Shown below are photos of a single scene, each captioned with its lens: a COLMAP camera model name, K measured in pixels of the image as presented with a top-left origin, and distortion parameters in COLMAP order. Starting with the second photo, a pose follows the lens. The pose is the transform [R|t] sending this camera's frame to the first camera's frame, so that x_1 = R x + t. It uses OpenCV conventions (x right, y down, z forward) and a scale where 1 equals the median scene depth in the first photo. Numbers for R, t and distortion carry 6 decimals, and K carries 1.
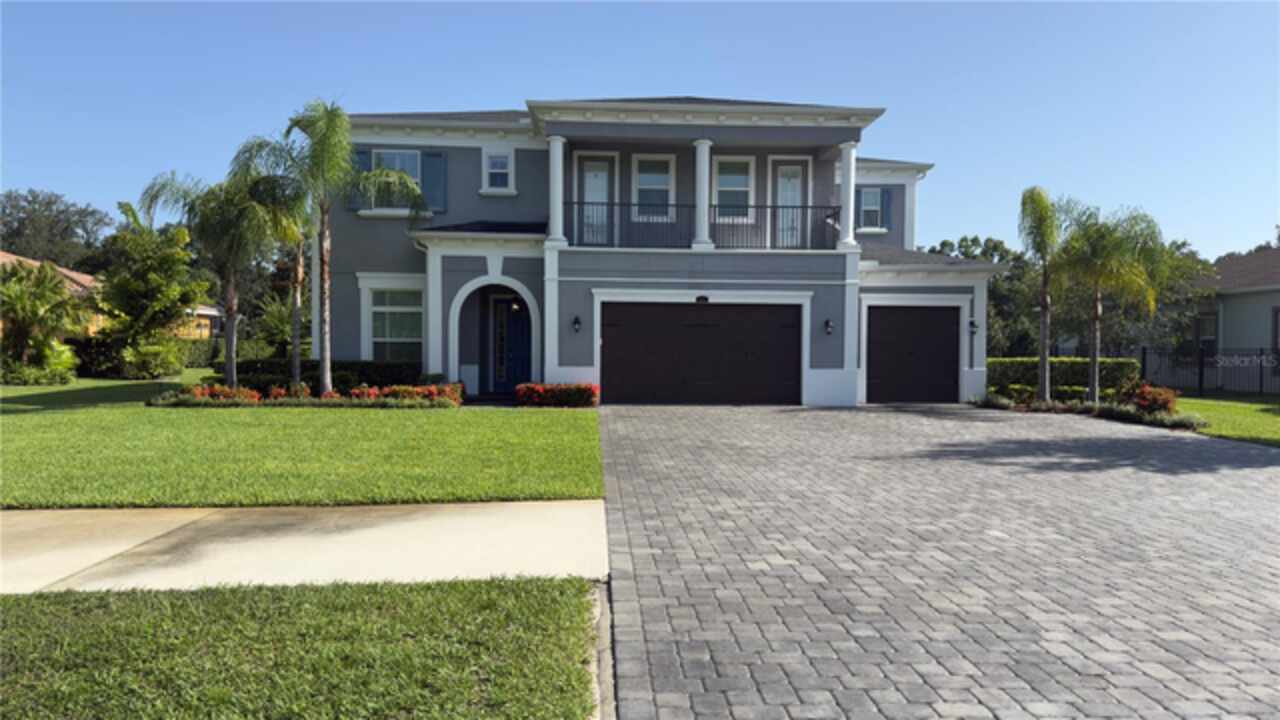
lens RADIAL K [[885.0, 0, 653.3], [0, 885.0, 359.8], [0, 0, 1]] dist [0.004767, -0.031395]
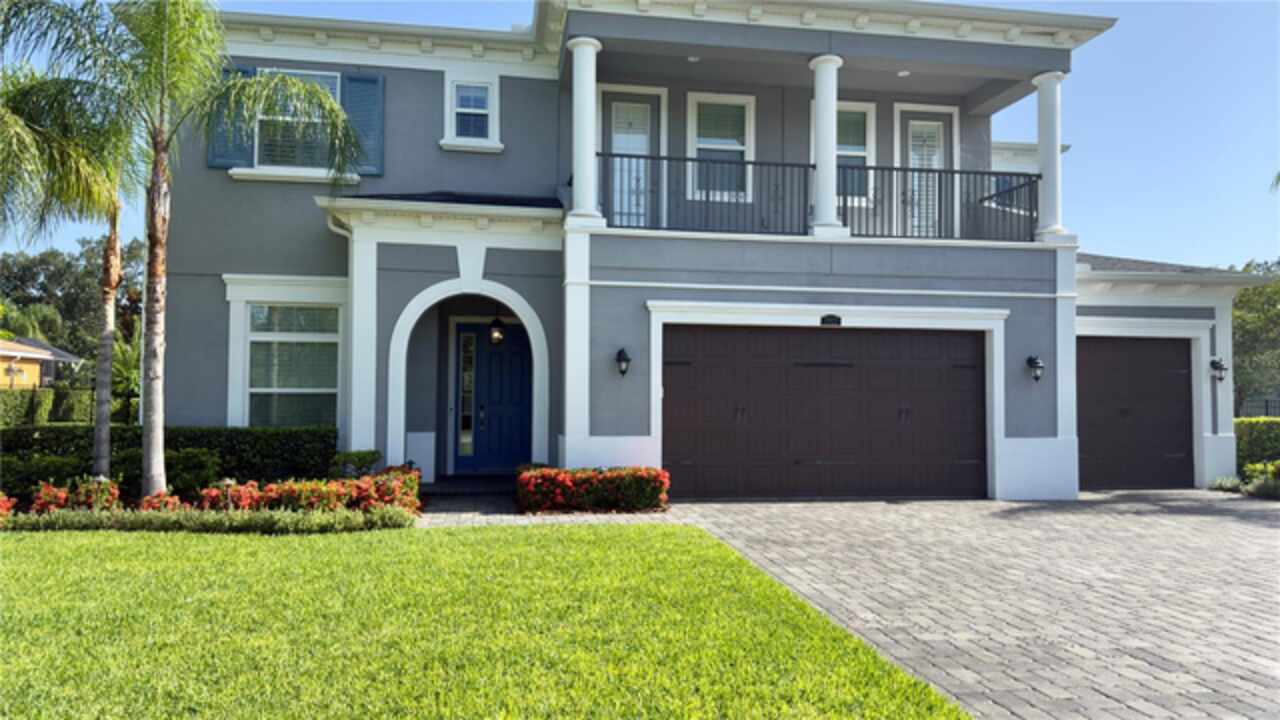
lens RADIAL K [[885.0, 0, 635.1], [0, 885.0, 356.0], [0, 0, 1]] dist [0.004767, -0.031395]
pose [[0.995016, 0.002625, 0.099678, -0.132764], [0.003405, 0.998176, -0.060275, -0.009910], [-0.099654, 0.060314, 0.993192, 0.426899]]
